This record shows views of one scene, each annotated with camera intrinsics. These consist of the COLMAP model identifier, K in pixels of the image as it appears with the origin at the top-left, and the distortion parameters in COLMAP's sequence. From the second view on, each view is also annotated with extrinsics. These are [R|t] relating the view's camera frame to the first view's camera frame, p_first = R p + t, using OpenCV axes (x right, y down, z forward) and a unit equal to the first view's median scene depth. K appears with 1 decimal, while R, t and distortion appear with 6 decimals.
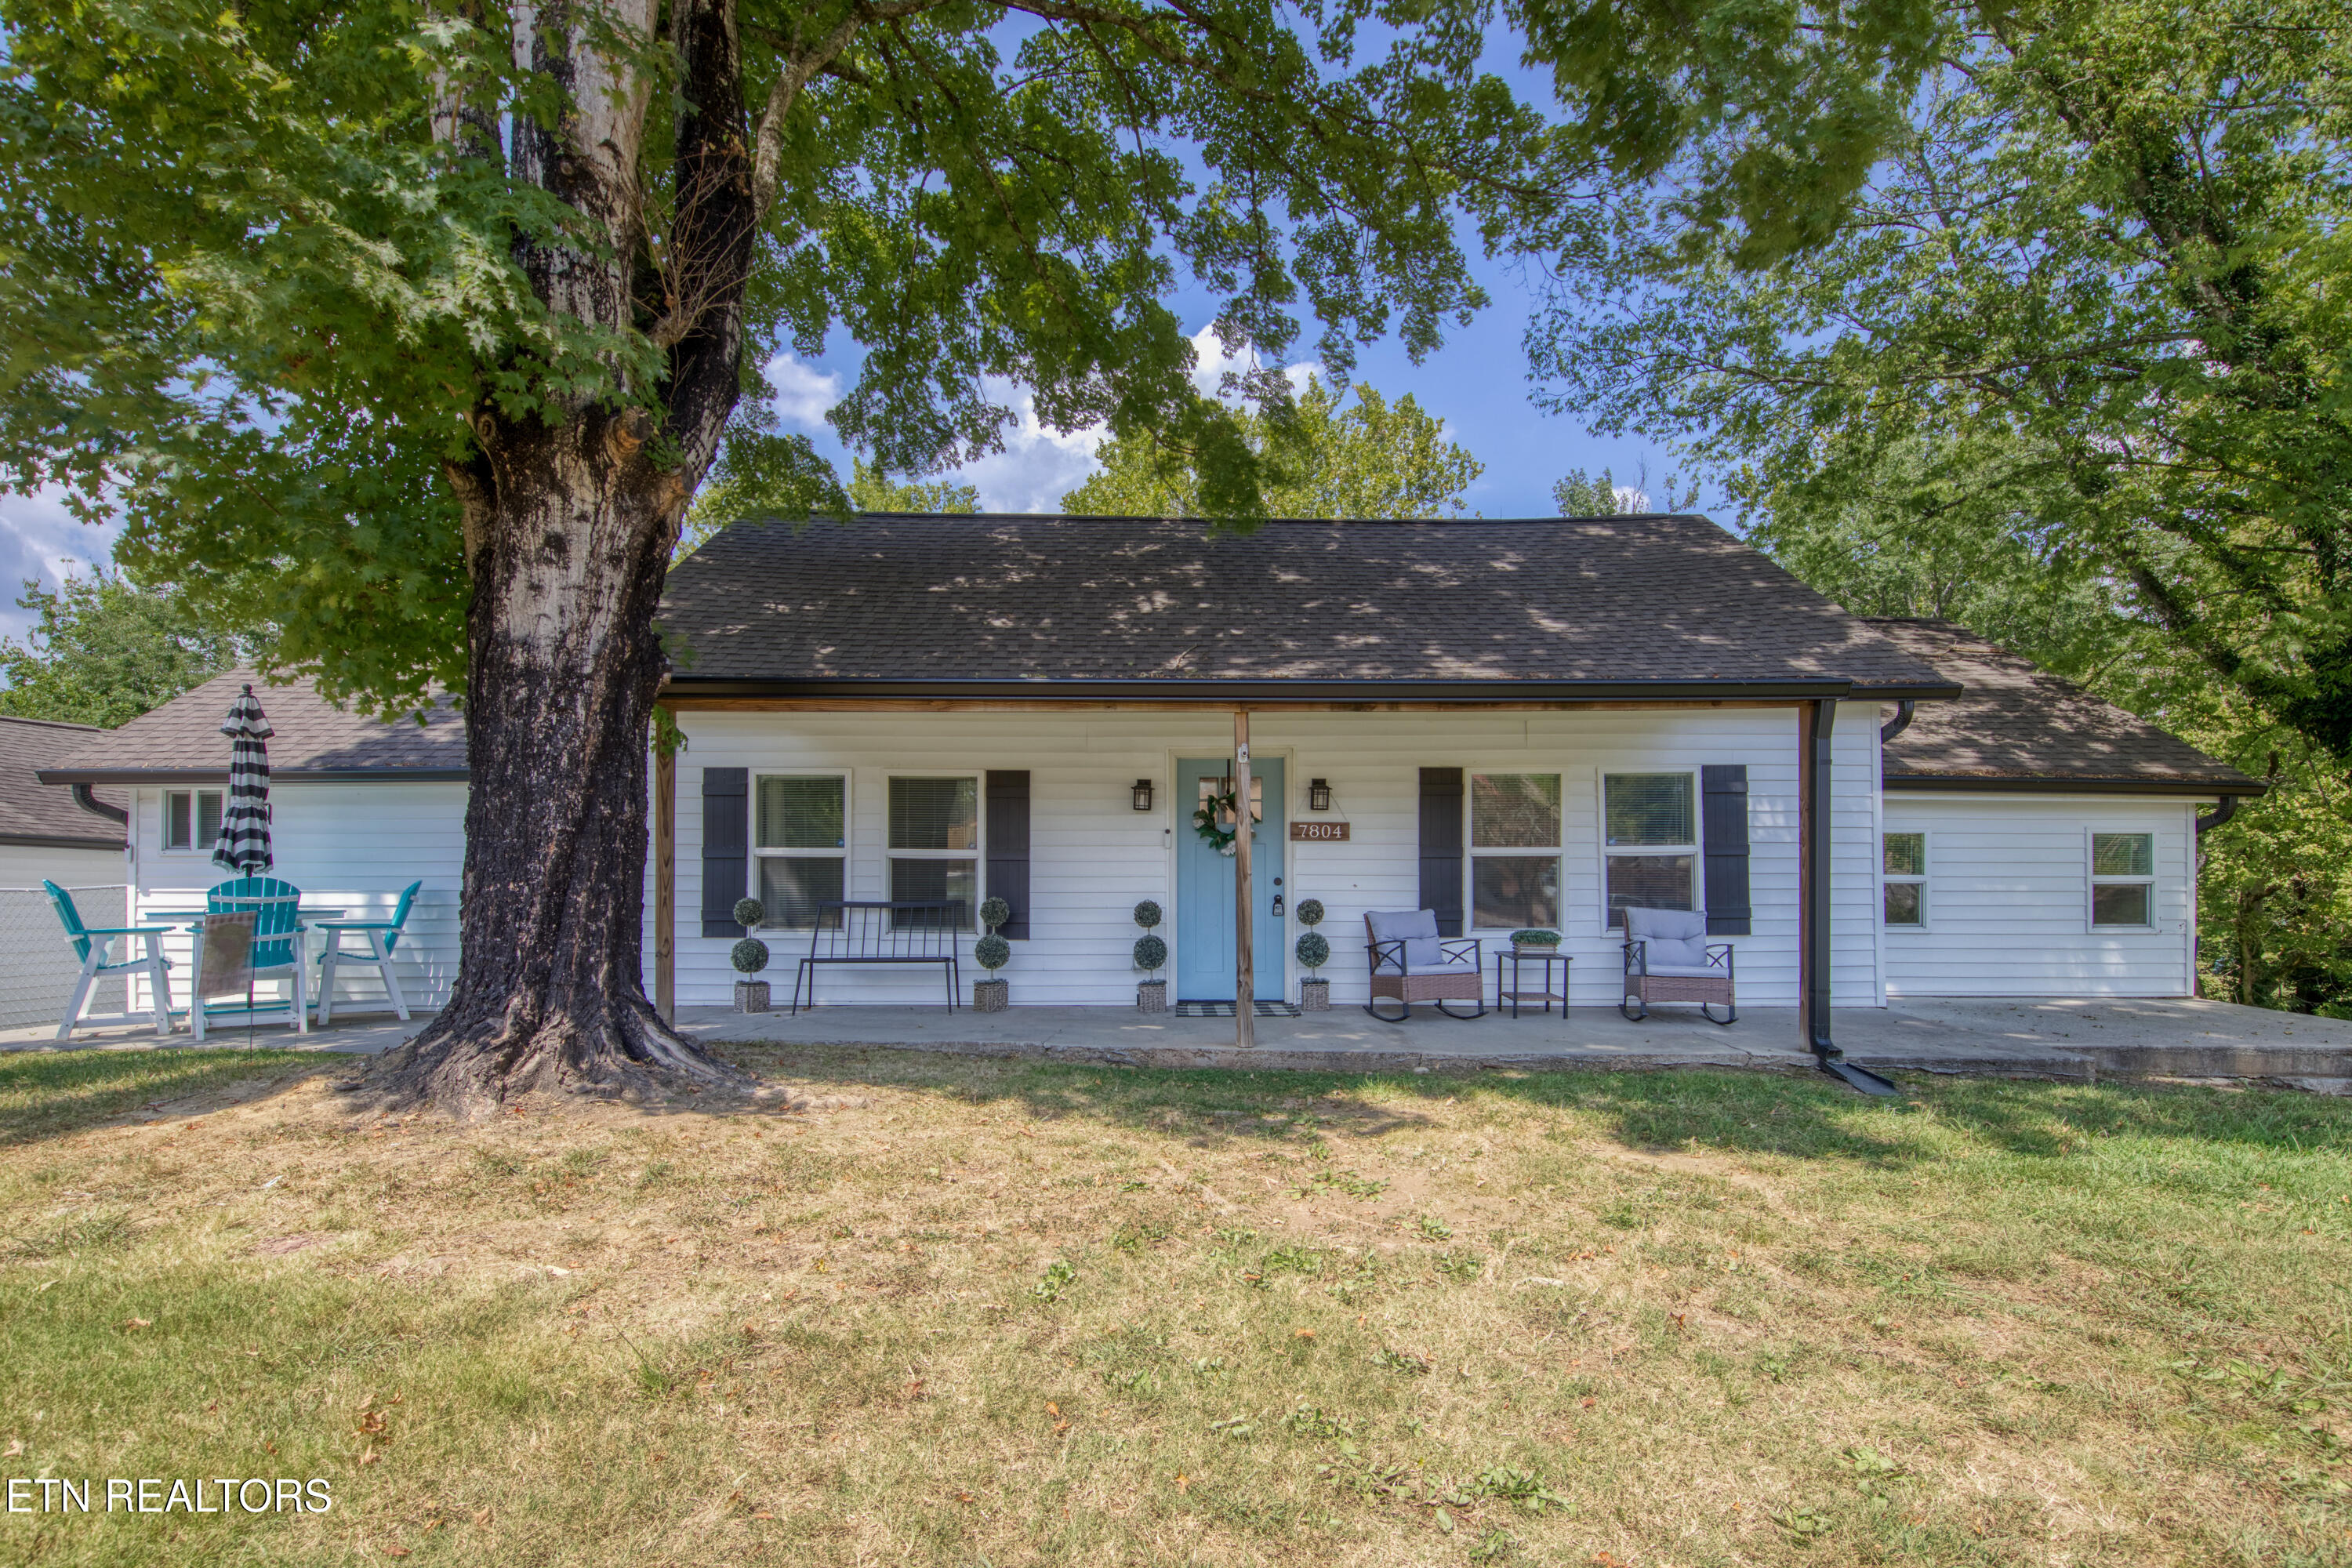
lens RADIAL K [[1098.7, 0, 1143.9], [0, 1098.7, 878.3], [0, 0, 1]] dist [0.003801, -0.001380]
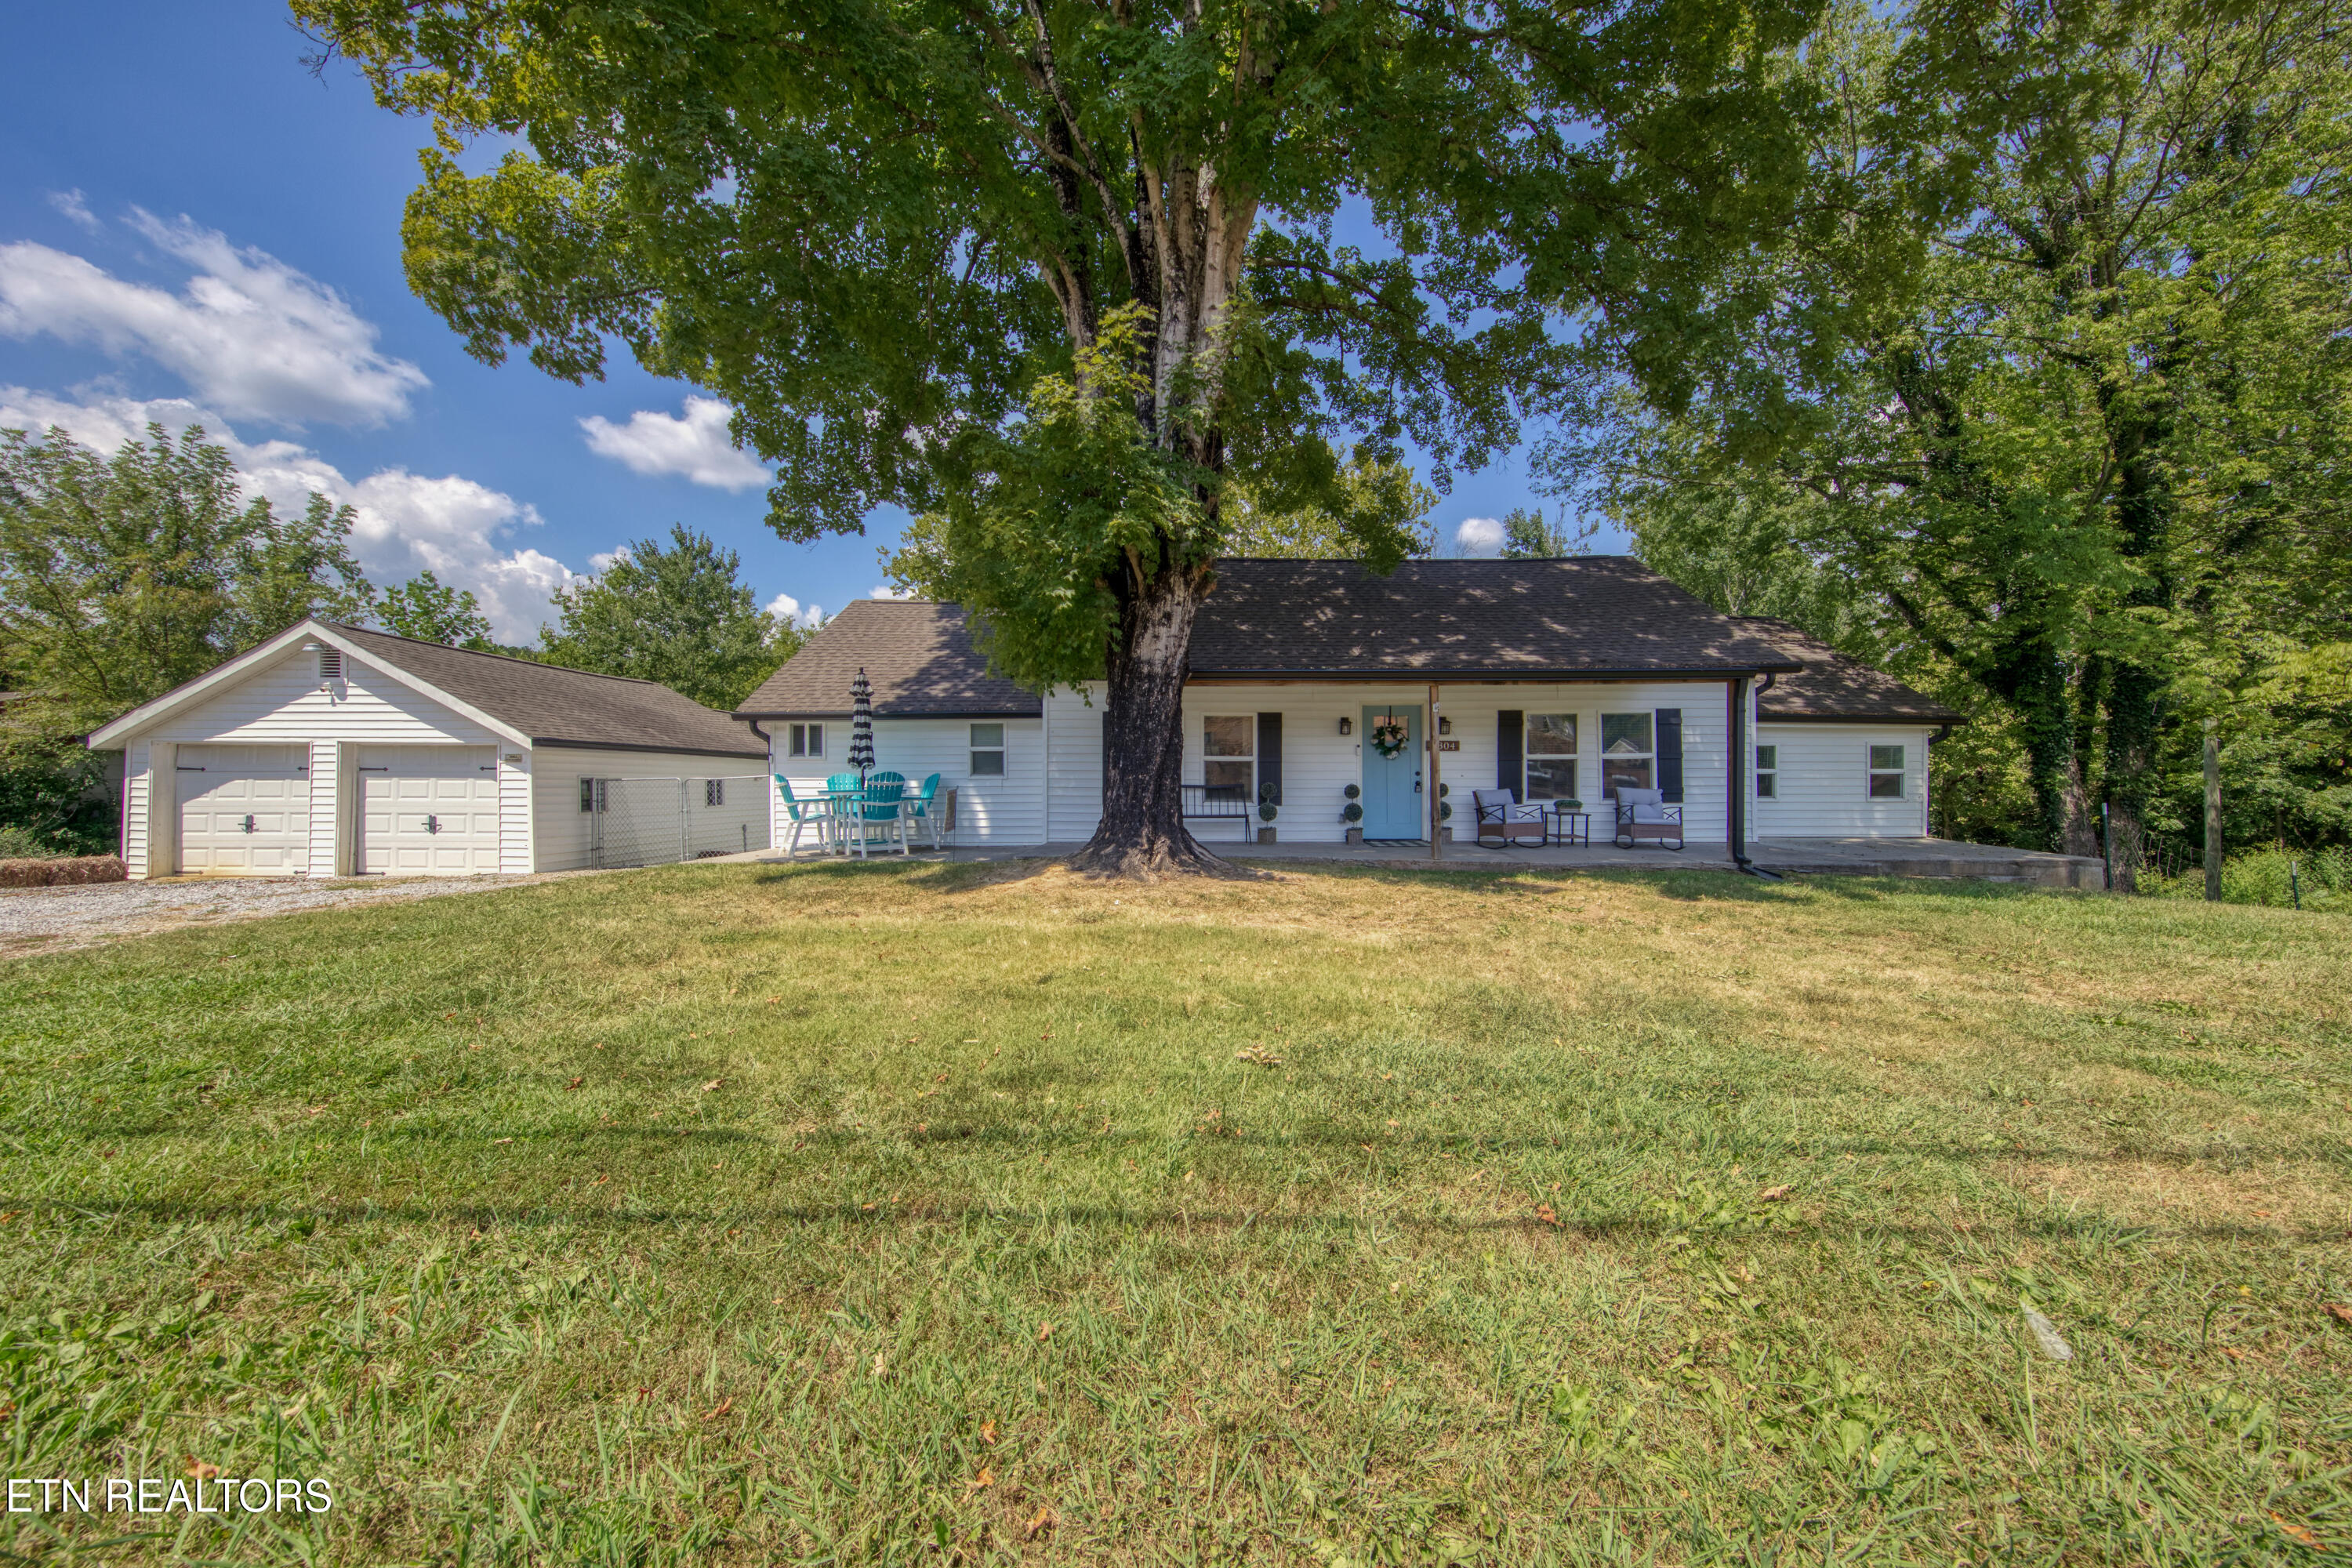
lens RADIAL K [[764.4, 0, 1155.0], [0, 764.4, 778.3], [0, 0, 1]] dist [-0.002119, -0.001311]
pose [[0.999890, -0.001011, -0.014822, -0.296355], [0.001165, 0.999946, 0.010365, -0.002837], [0.014811, -0.010381, 0.999836, -0.269071]]
